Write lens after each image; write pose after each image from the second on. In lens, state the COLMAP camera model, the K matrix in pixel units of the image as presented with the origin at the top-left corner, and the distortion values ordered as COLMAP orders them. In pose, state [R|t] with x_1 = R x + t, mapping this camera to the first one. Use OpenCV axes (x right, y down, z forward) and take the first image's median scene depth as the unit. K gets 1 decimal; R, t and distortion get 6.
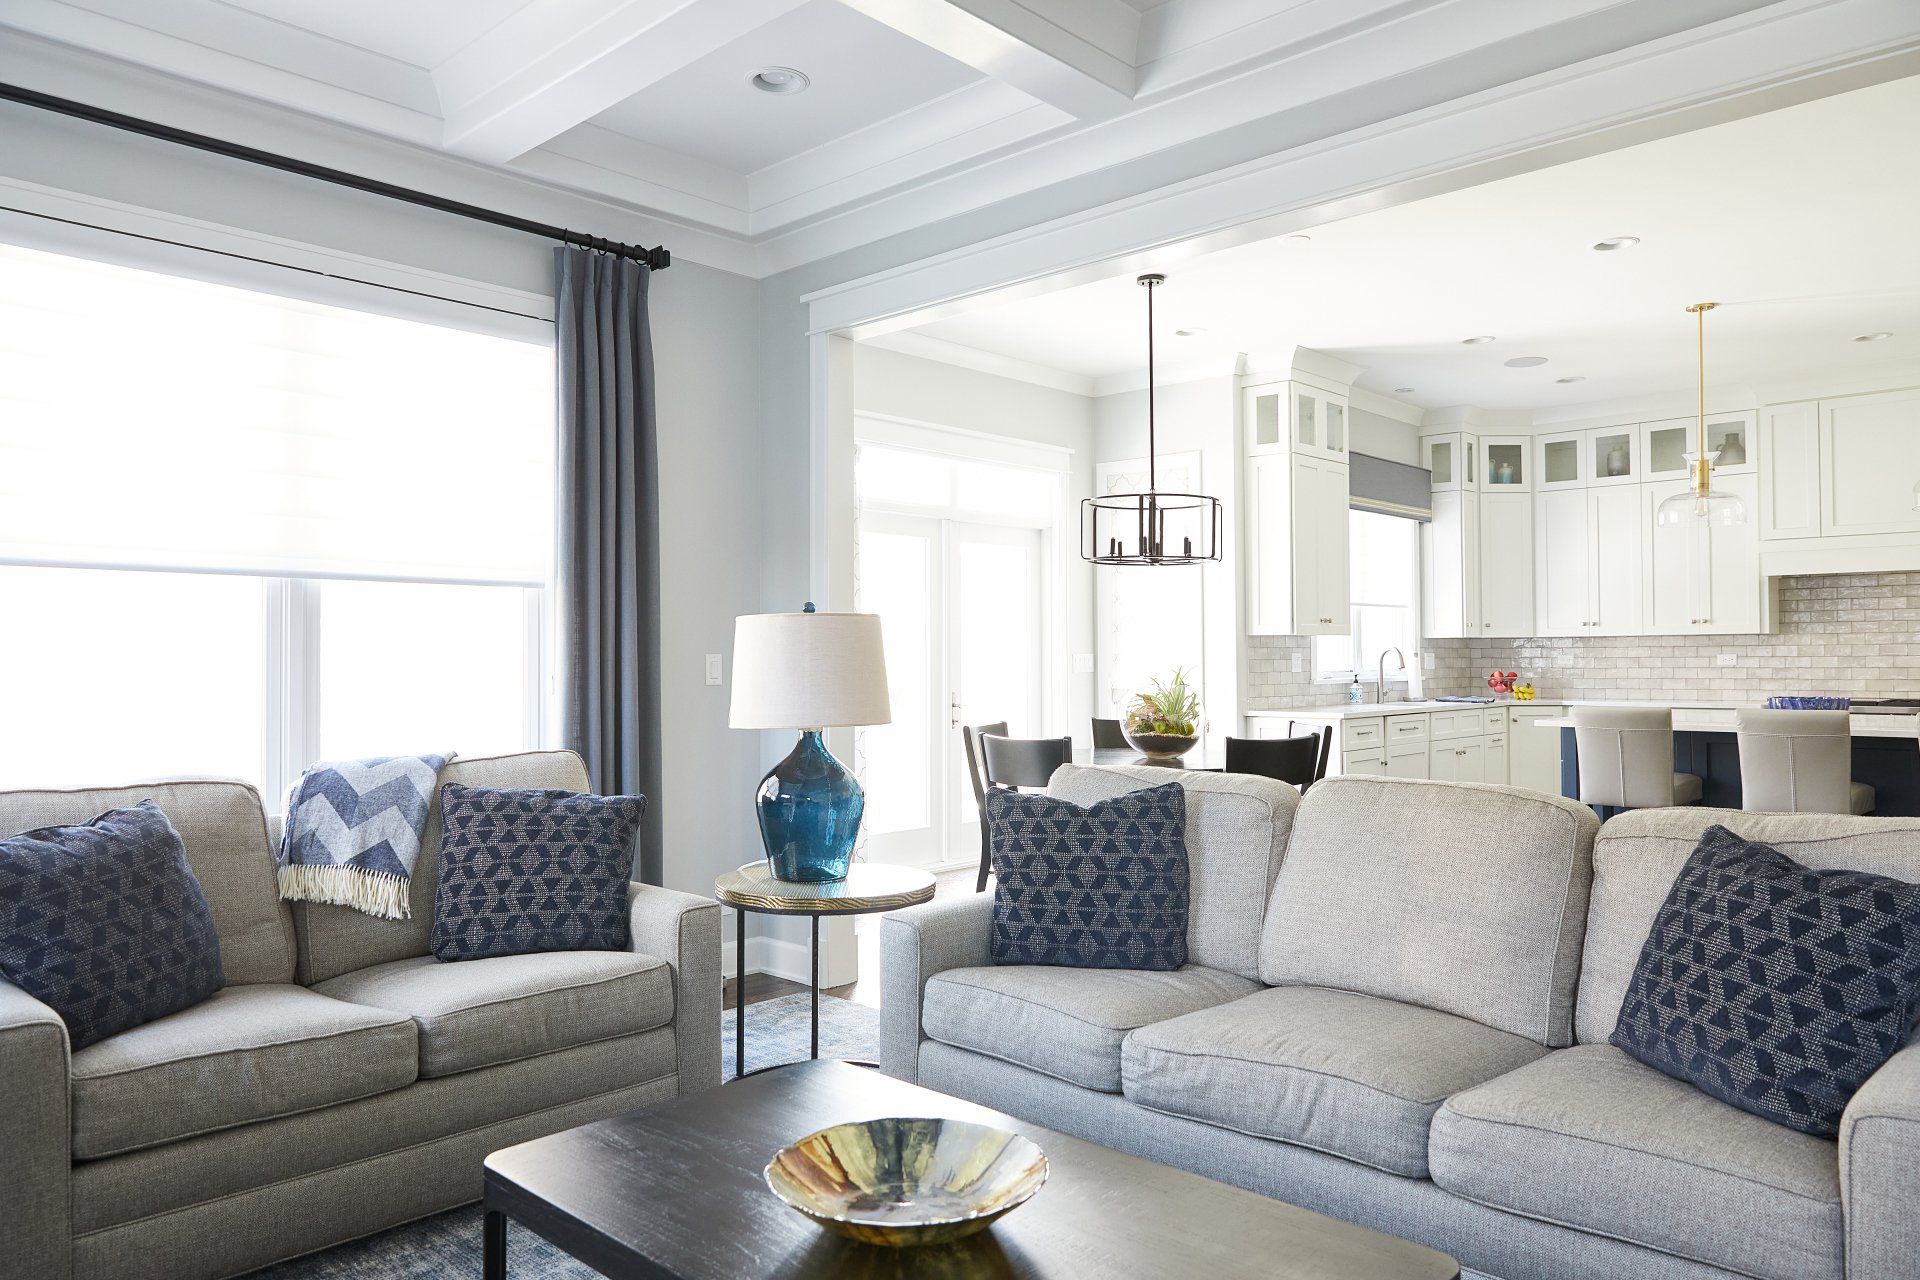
lens RADIAL K [[1291.4, 0, 958.5], [0, 1291.4, 644.4], [0, 0, 1]] dist [-0.002872, 0.000751]
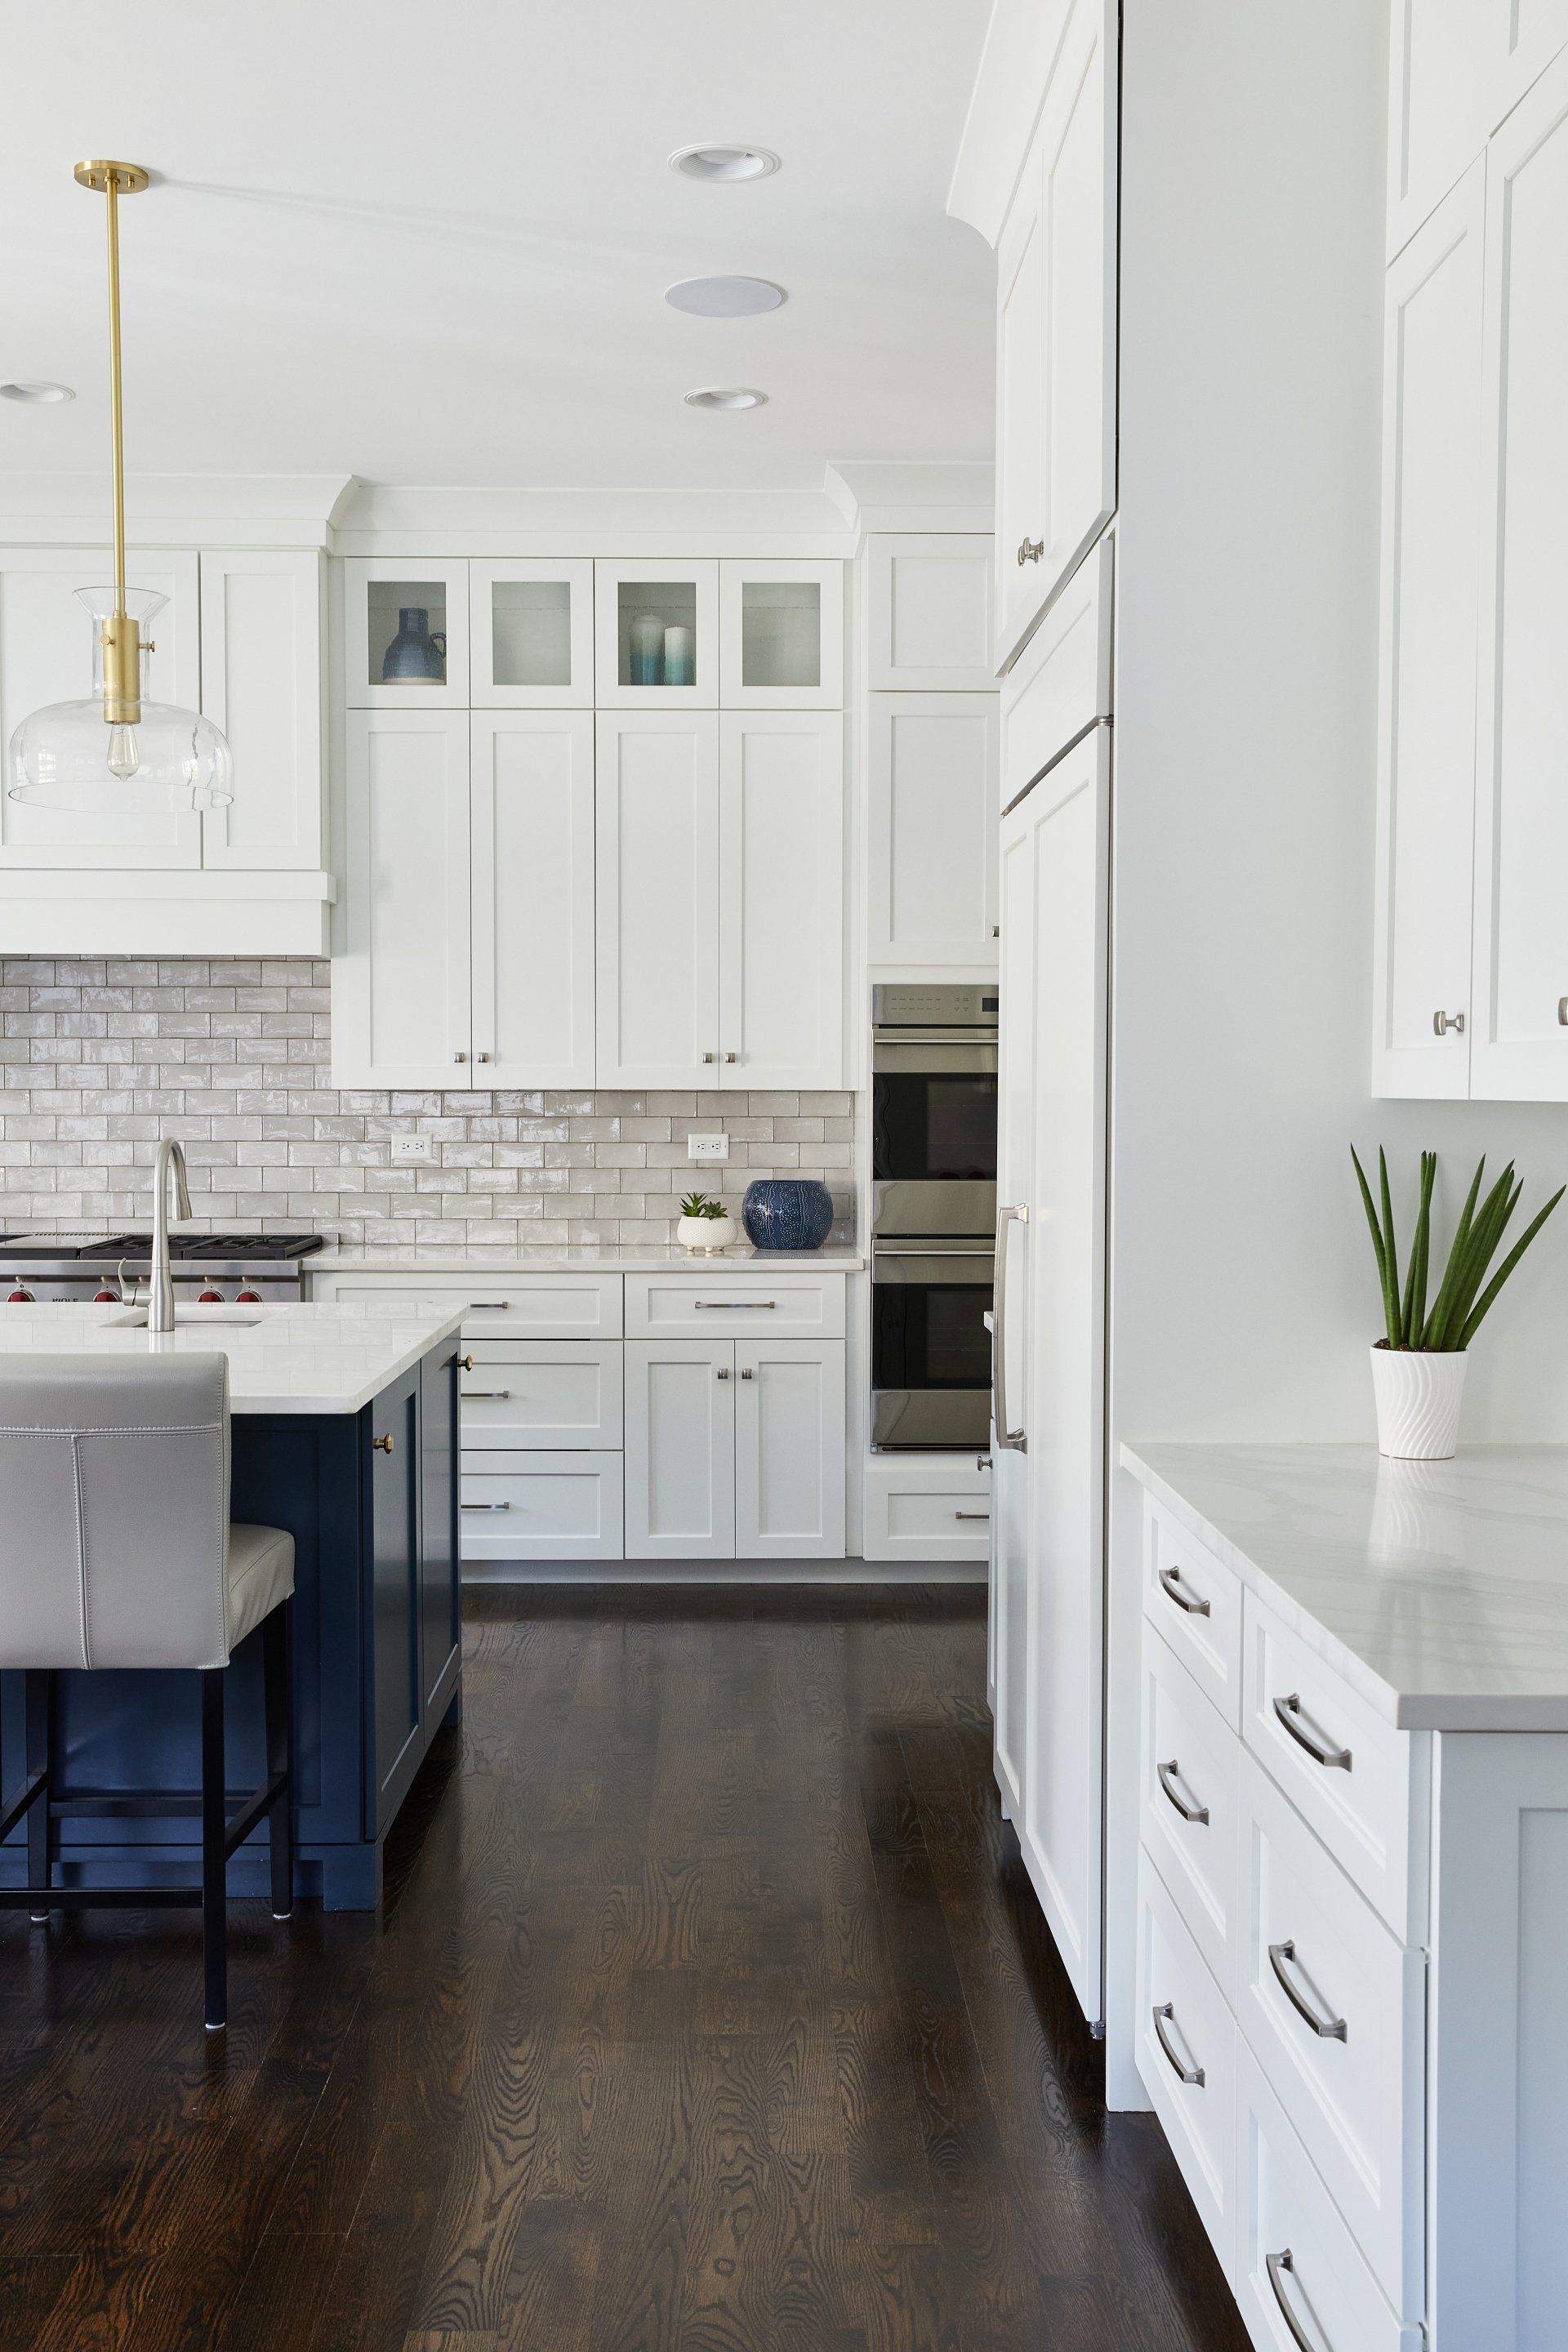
lens RADIAL K [[2433.4, 0, 775.3], [0, 2433.4, 1166.4], [0, 0, 1]] dist [0.037007, 0.000000]
pose [[0.714735, -0.015711, 0.699219, 0.285098], [-0.013506, 0.999251, 0.036258, -0.016744], [-0.699265, -0.035359, 0.713988, 0.223727]]
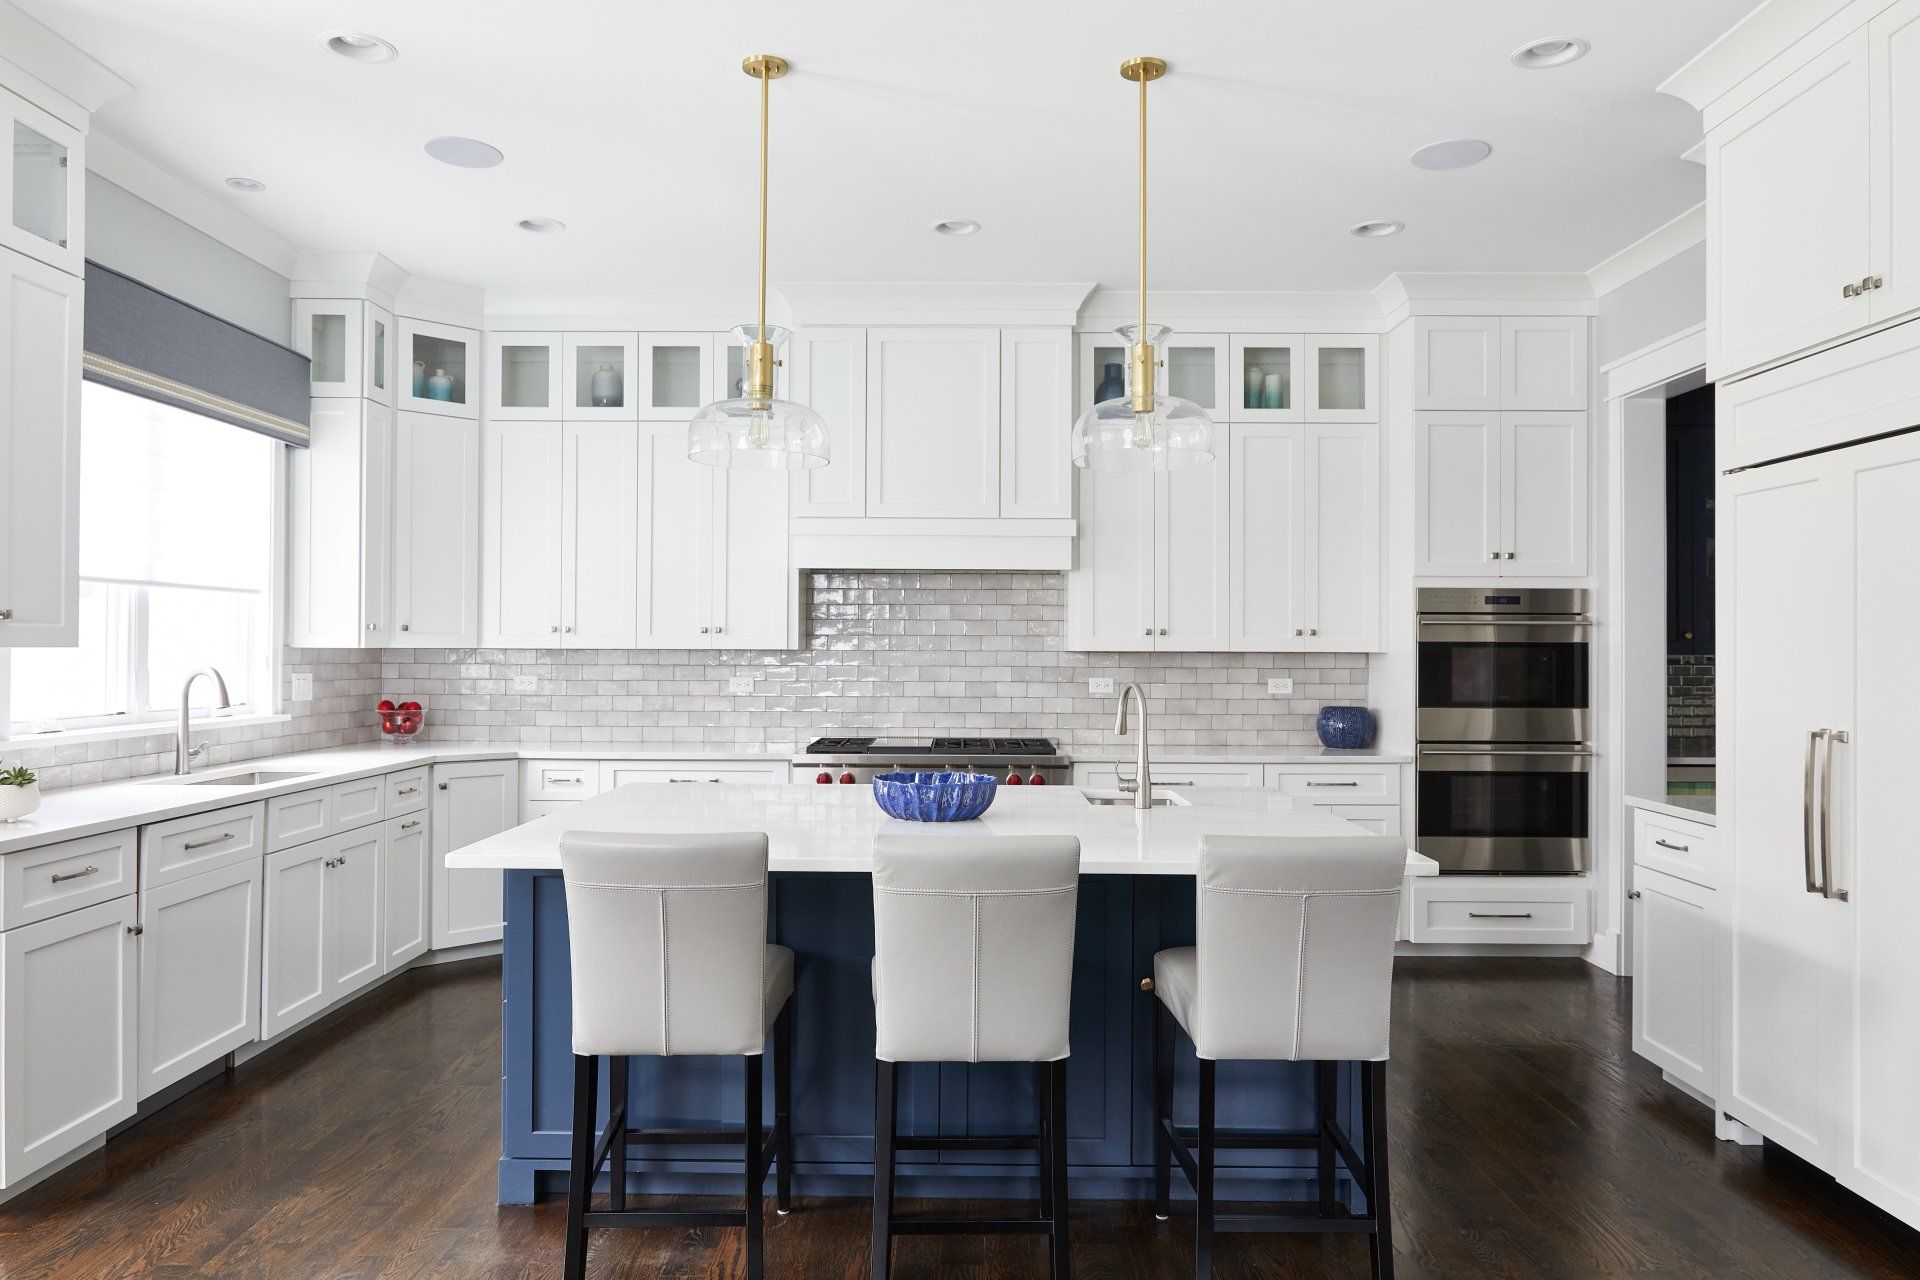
lens RADIAL K [[1291.4, 0, 957.1], [0, 1291.4, 630.9], [0, 0, 1]] dist [-0.002872, 0.000751]
pose [[0.729048, 0.019774, 0.684177, 0.213609], [-0.016863, 0.999798, -0.010928, -0.012968], [-0.684255, -0.003570, 0.729234, 0.439085]]
